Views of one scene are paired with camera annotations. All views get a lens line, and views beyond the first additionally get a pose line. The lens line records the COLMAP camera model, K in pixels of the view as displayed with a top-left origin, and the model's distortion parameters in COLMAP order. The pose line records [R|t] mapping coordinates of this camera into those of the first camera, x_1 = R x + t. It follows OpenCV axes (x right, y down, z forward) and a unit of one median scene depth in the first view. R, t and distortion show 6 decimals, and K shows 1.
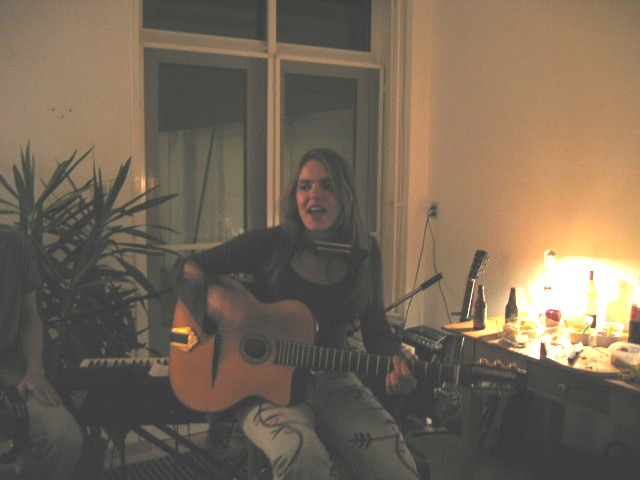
lens RADIAL K [[670.8, 0, 320.0], [0, 670.8, 240.0], [0, 0, 1]] dist [-0.113718, 0.021716]
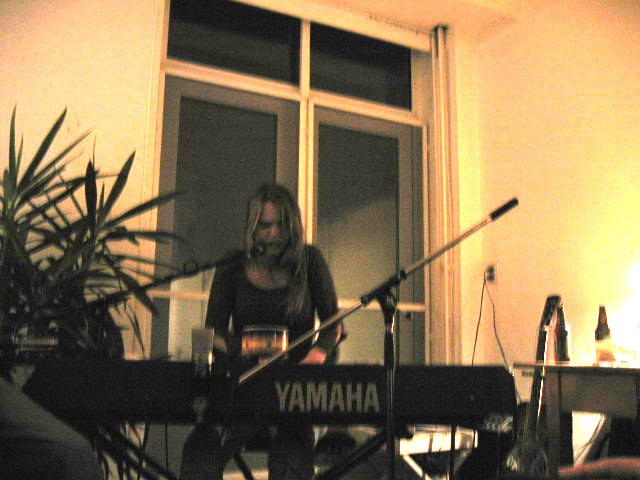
lens RADIAL K [[670.8, 0, 320.0], [0, 670.8, 240.0], [0, 0, 1]] dist [-0.113718, 0.021716]
pose [[0.997890, -0.009960, -0.064157, 0.007807], [-0.008393, 0.960083, -0.279588, 0.201956], [0.064381, 0.279537, 0.957974, 0.197539]]
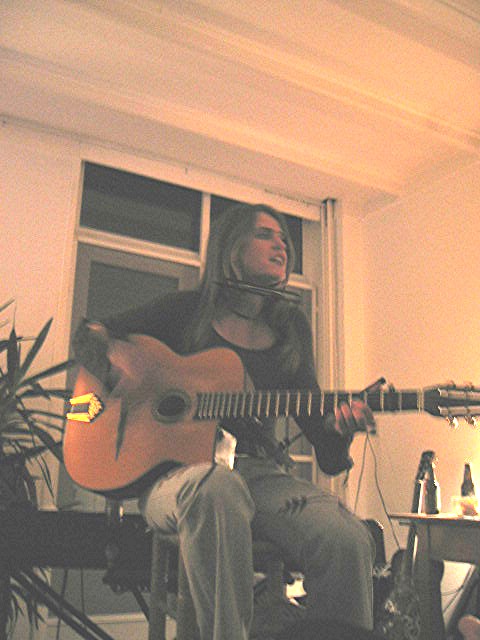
lens RADIAL K [[670.8, 0, 240.0], [0, 670.8, 320.0], [0, 0, 1]] dist [-0.113718, 0.021716]
pose [[0.999716, 0.004849, -0.023327, 0.007024], [-0.012992, 0.931642, -0.363145, 0.200668], [0.019971, 0.363345, 0.931441, 0.099742]]
